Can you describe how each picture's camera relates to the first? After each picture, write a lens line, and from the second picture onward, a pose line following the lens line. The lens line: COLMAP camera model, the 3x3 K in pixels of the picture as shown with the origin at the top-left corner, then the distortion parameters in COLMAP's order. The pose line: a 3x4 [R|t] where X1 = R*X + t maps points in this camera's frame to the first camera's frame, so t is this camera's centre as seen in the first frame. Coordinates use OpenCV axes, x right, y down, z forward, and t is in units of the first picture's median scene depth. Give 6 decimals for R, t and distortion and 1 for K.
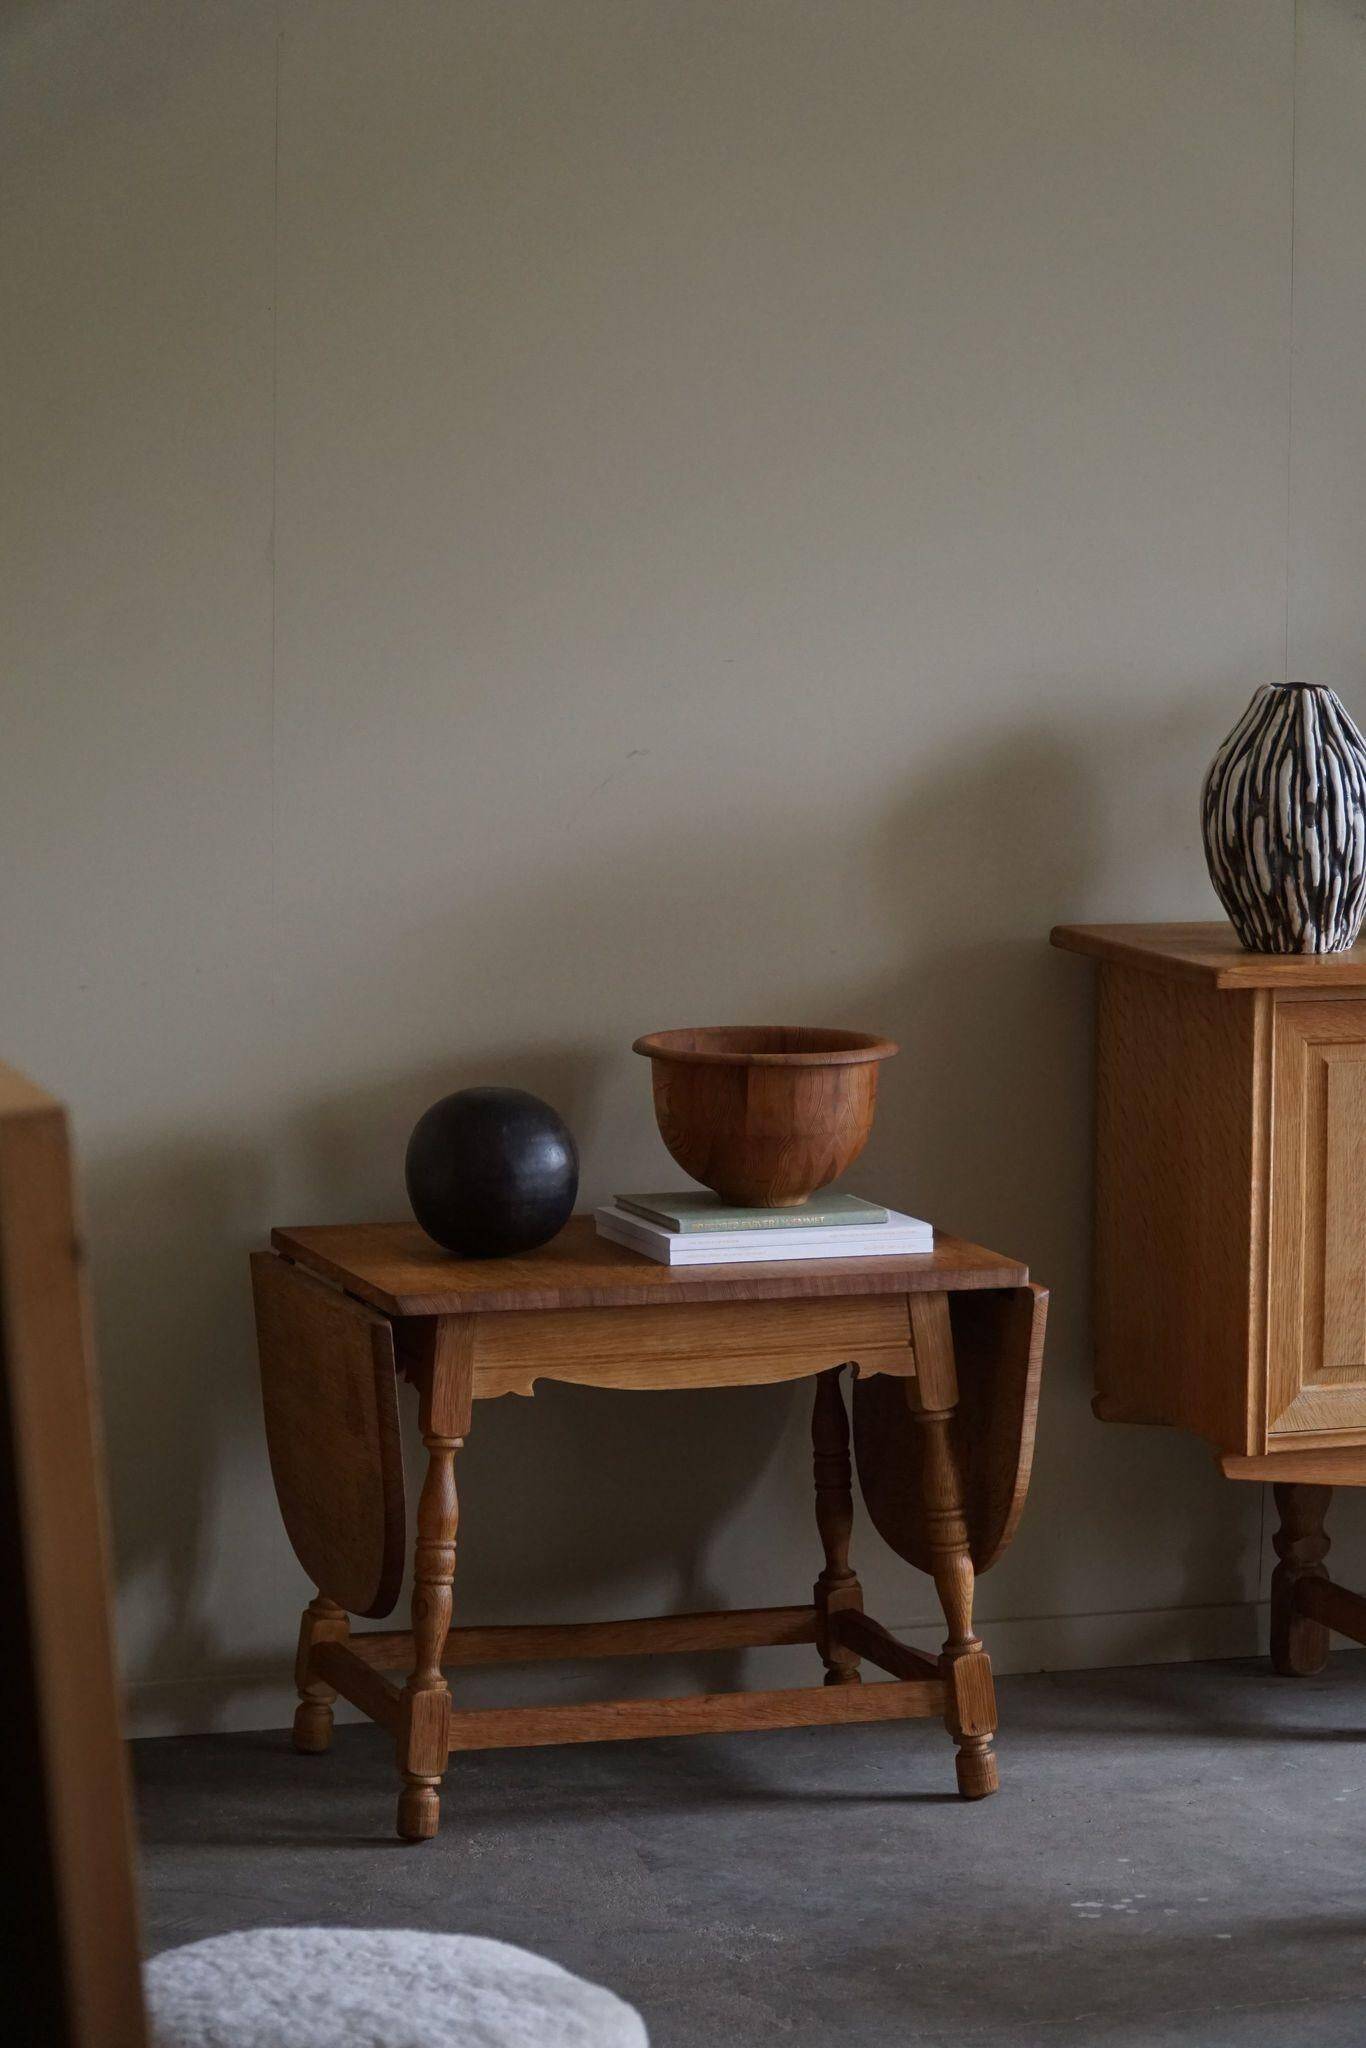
lens RADIAL K [[5515.3, 0, 676.3], [0, 5515.3, 1005.6], [0, 0, 1]] dist [-0.353321, 0.000000]
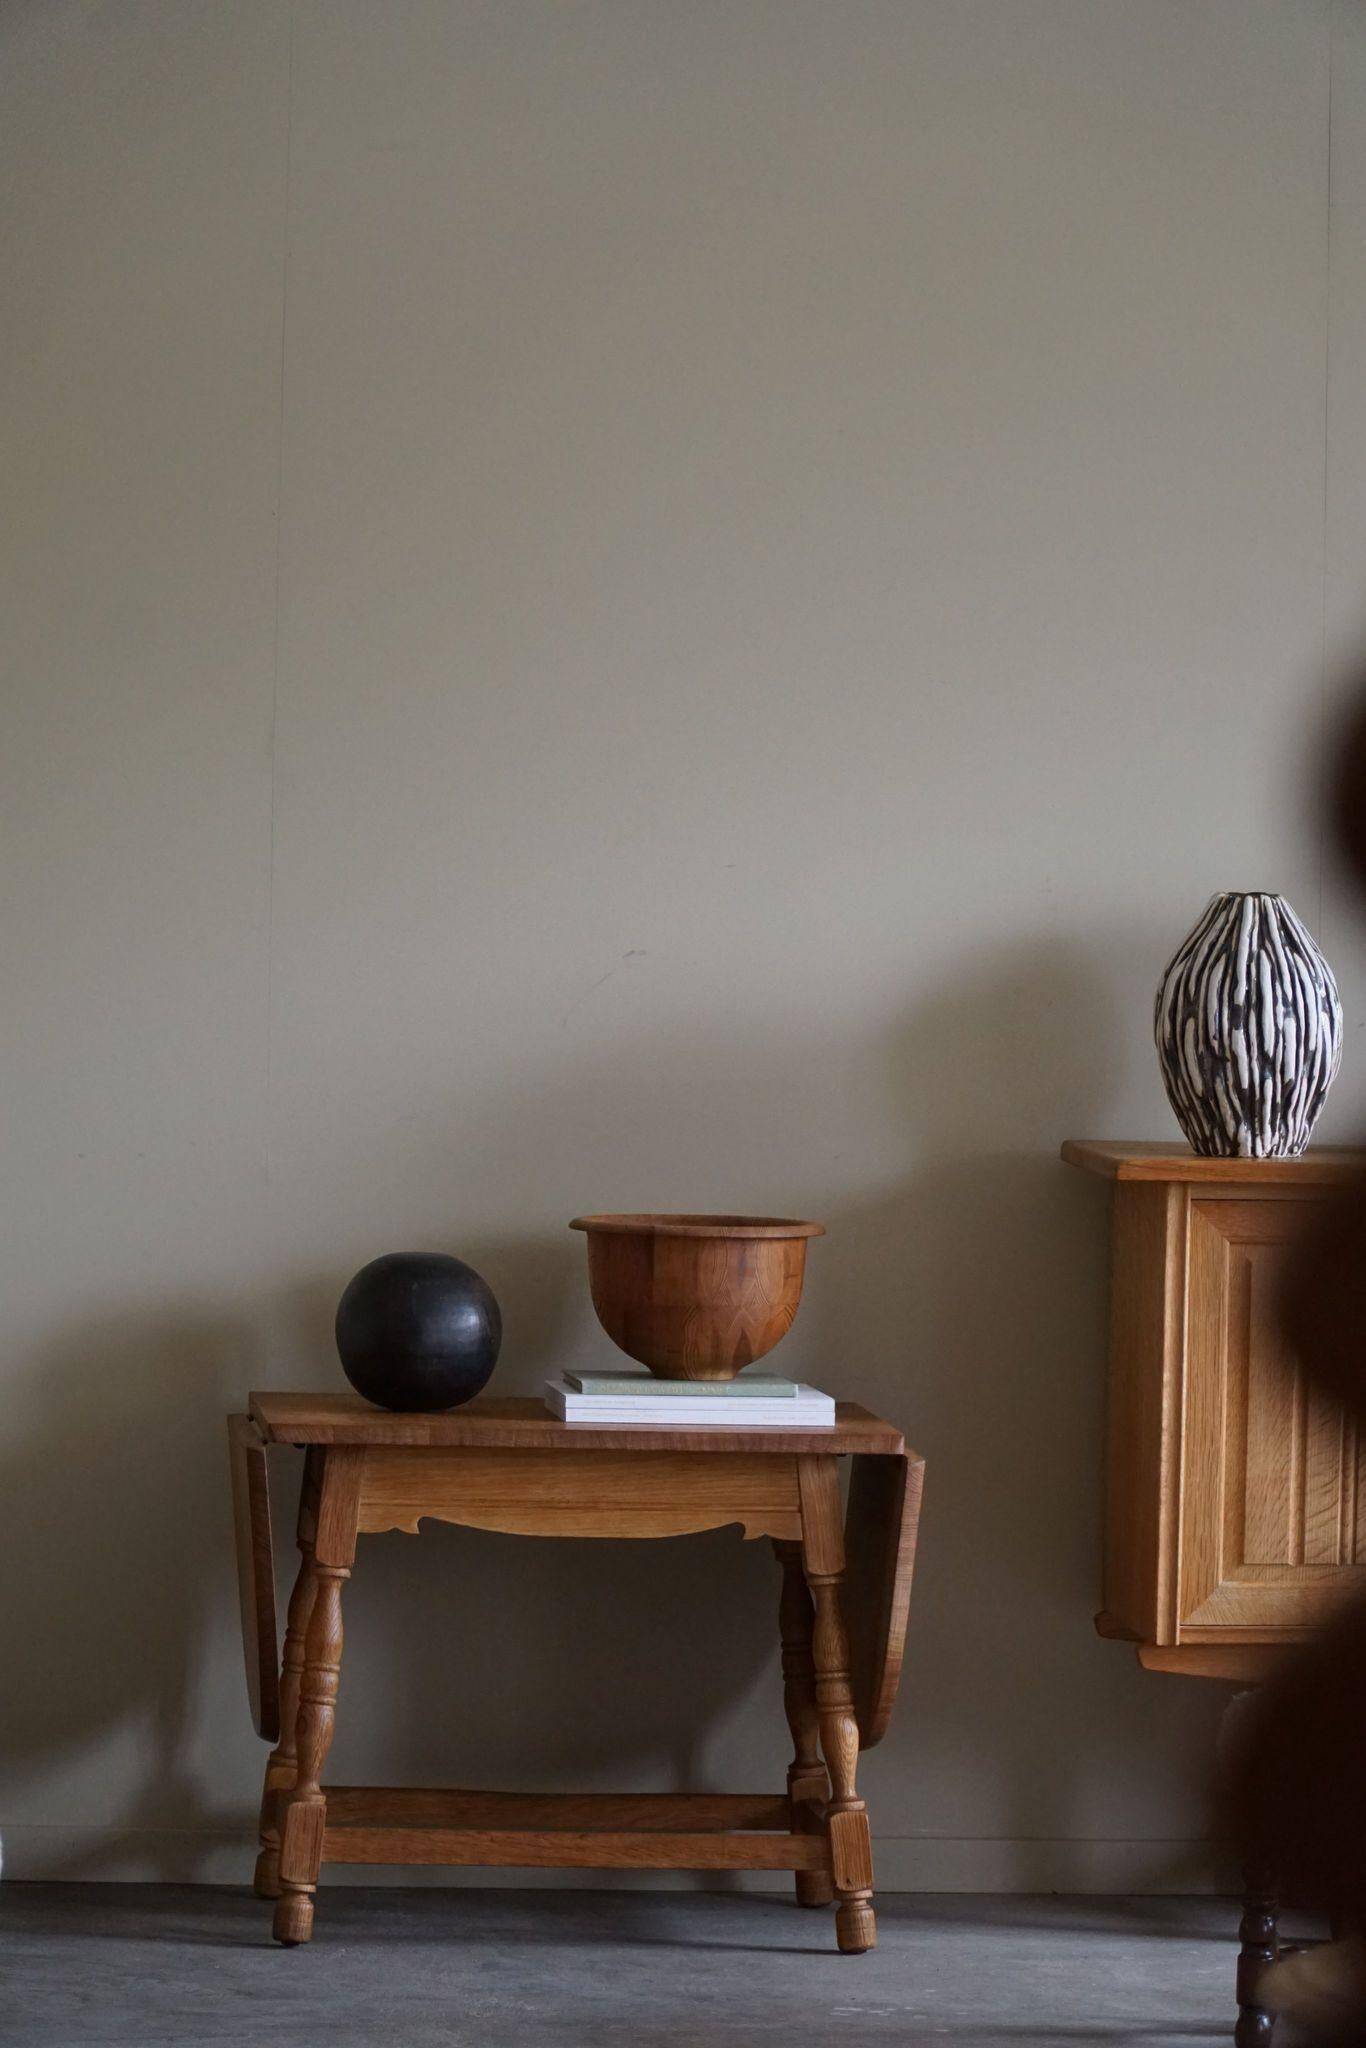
lens RADIAL K [[8500.3, 0, 698.3], [0, 8500.3, 1006.4], [0, 0, 1]] dist [-0.922751, 0.000000]
pose [[0.973532, 0.021309, -0.227555, 0.385223], [-0.041141, 0.995720, -0.082765, 0.099932], [0.224817, 0.089936, 0.970242, -0.562975]]
